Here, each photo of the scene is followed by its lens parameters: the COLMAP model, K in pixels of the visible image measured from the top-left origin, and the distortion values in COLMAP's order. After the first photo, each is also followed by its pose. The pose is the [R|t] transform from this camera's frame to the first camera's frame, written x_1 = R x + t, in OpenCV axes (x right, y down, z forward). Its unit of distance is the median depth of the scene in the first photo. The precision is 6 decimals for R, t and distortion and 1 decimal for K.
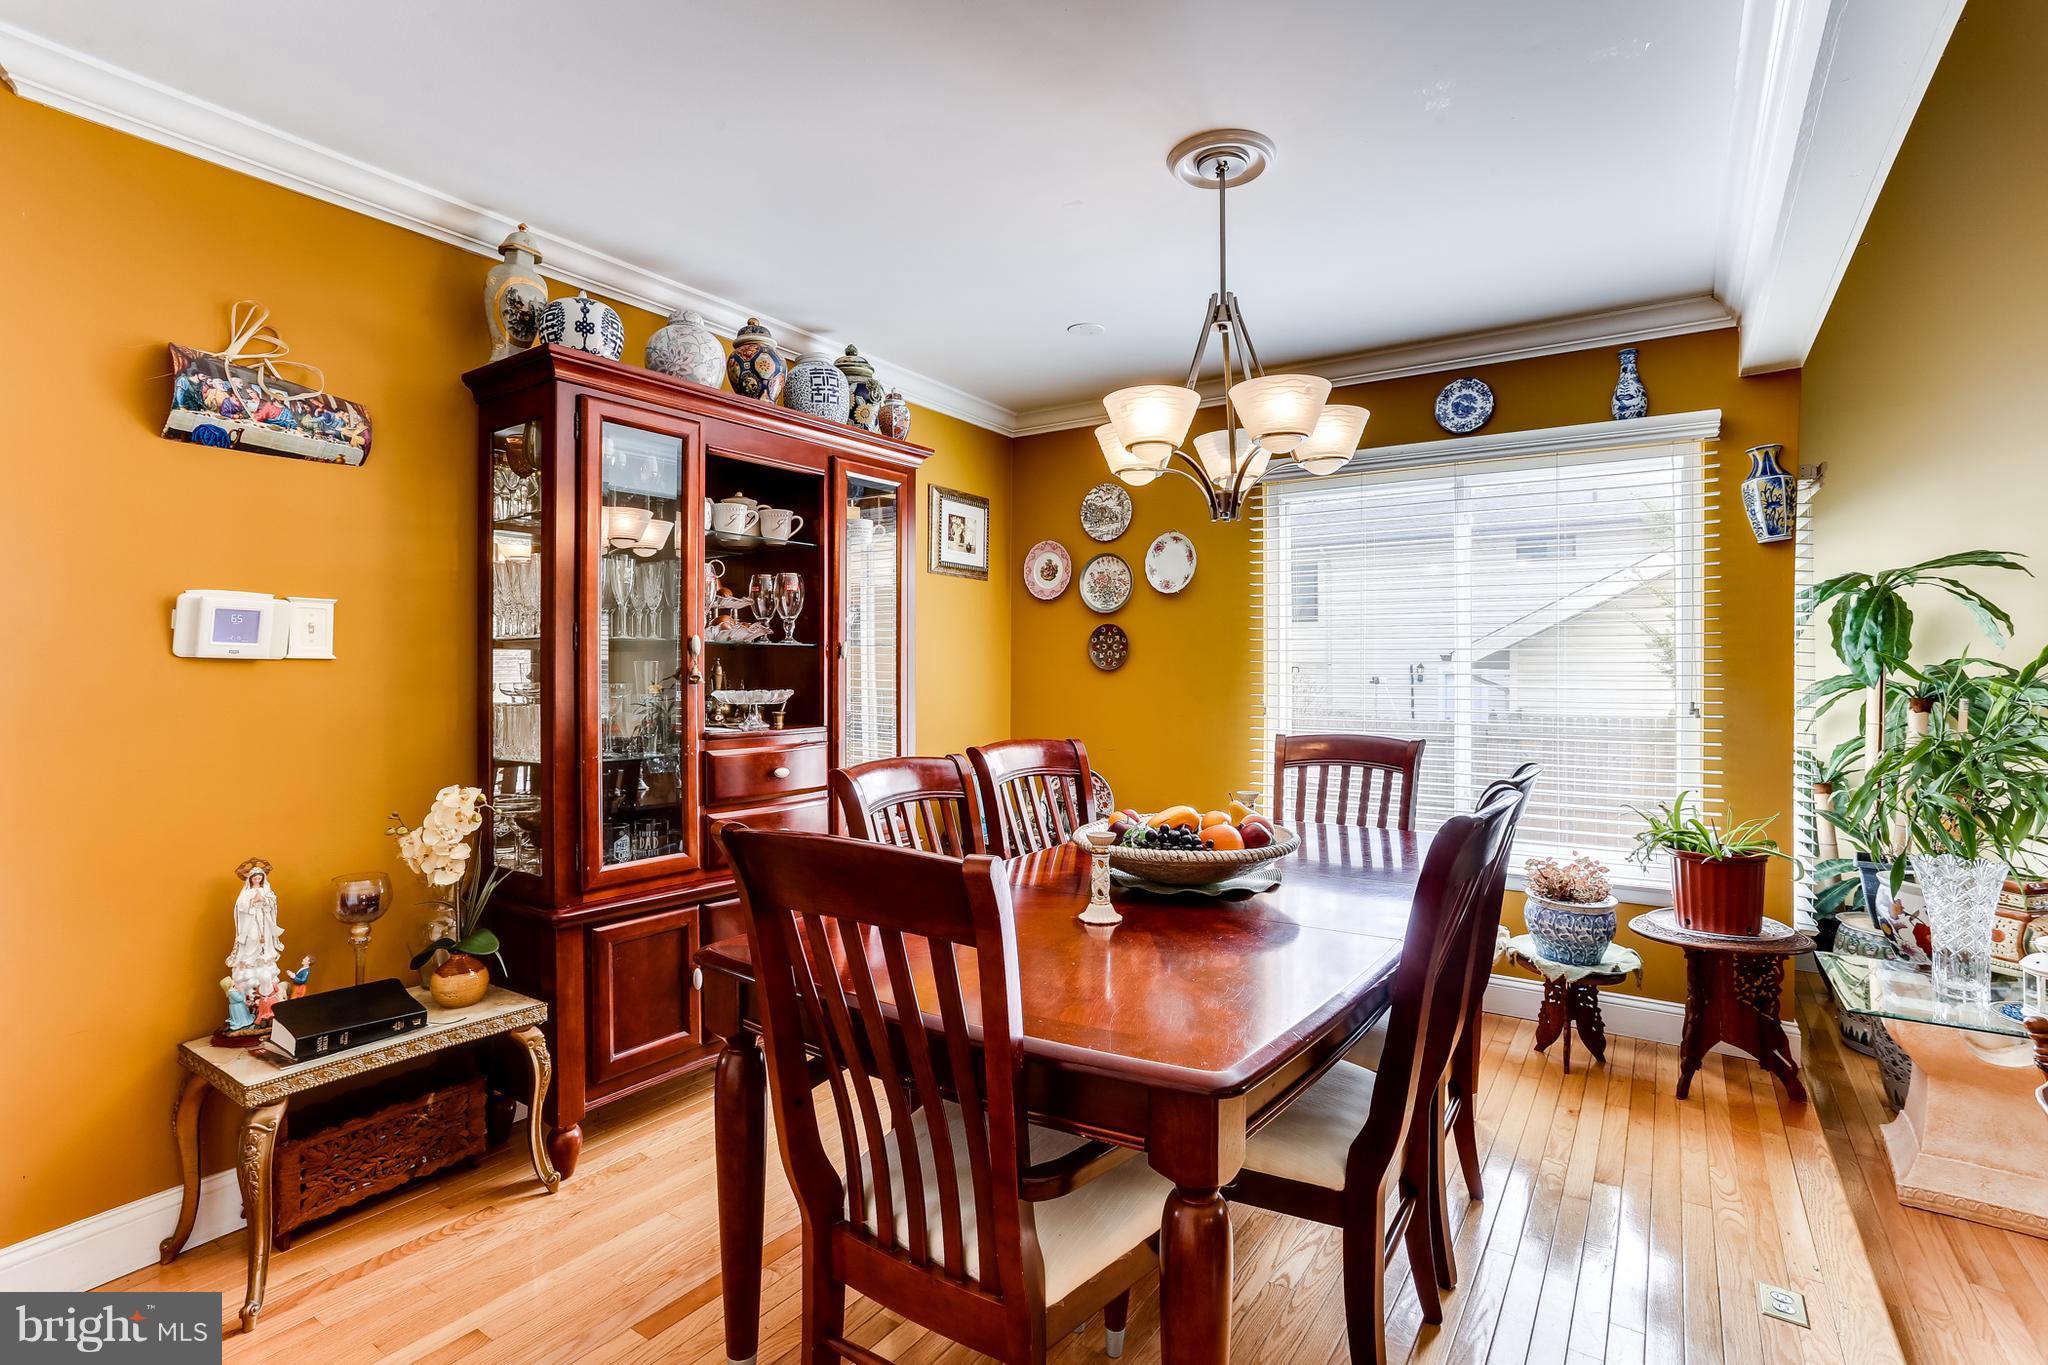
lens RADIAL K [[989.9, 0, 1018.7], [0, 989.9, 656.3], [0, 0, 1]] dist [-0.045118, 0.017650]
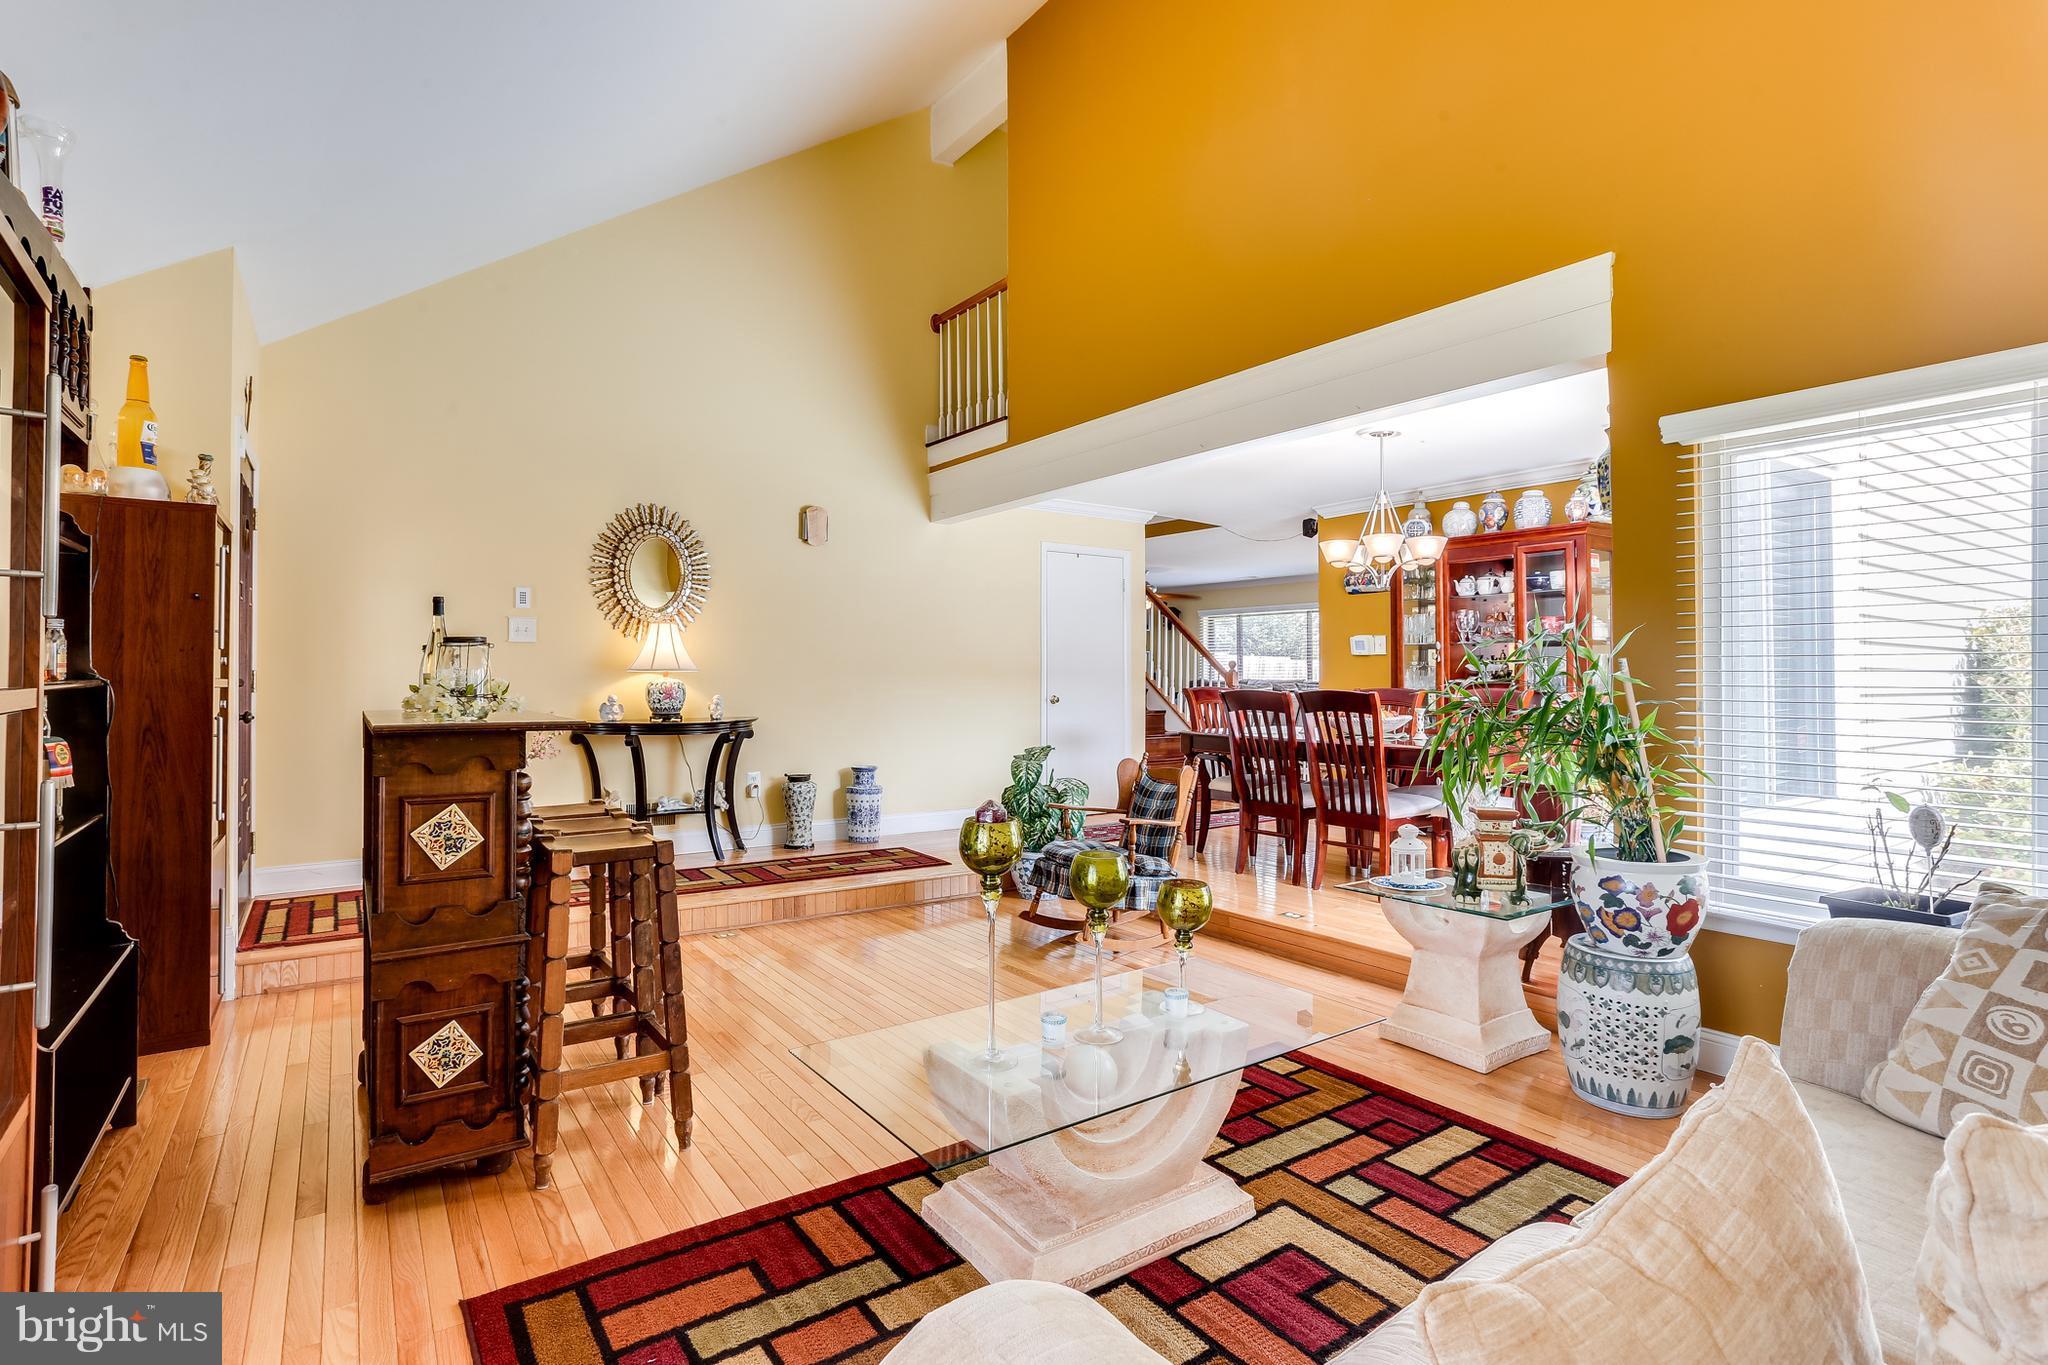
lens RADIAL K [[989.9, 0, 1019.2], [0, 989.9, 661.4], [0, 0, 1]] dist [-0.045118, 0.017650]
pose [[-0.360635, -0.013692, -0.932606, 1.968651], [0.011358, 0.999754, -0.019069, 0.054067], [0.932638, -0.017469, -0.360391, 0.760165]]
